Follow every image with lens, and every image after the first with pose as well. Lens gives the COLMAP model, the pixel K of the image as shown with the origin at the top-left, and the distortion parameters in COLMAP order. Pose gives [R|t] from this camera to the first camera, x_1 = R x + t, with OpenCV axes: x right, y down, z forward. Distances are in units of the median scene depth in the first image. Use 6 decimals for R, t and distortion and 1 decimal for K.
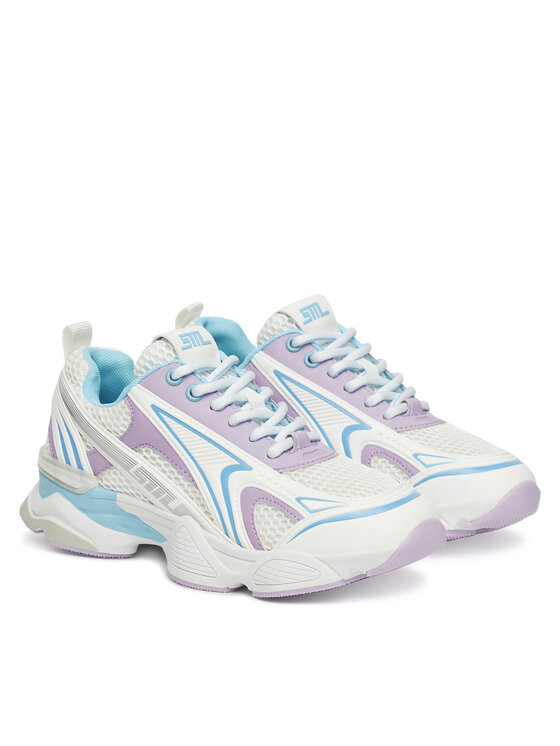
lens RADIAL K [[2194.3, 0, 280.0], [0, 2194.3, 373.0], [0, 0, 1]] dist [0.002668, 0.161044]
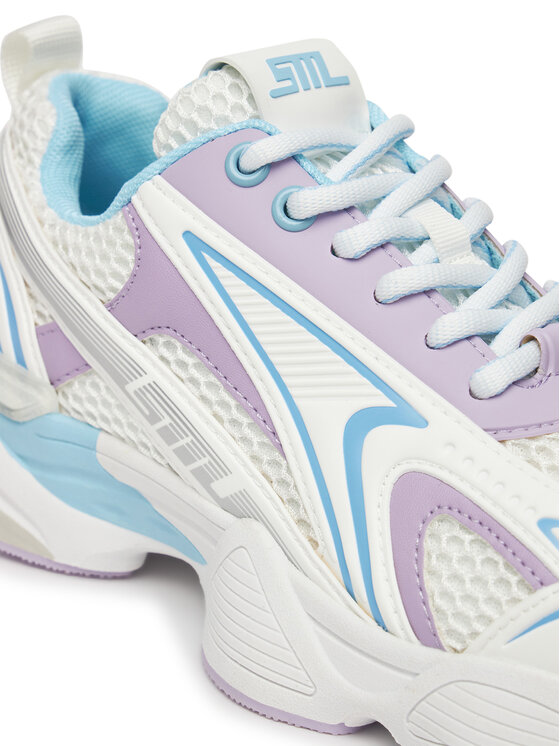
lens RADIAL K [[2949.3, 0, 280.0], [0, 2949.3, 373.0], [0, 0, 1]] dist [0.007170, 4.910645]
pose [[0.995499, 0.070405, -0.063444, -0.005955], [-0.064611, 0.993920, 0.089159, -0.008595], [0.069335, -0.084659, 0.993995, 0.469707]]
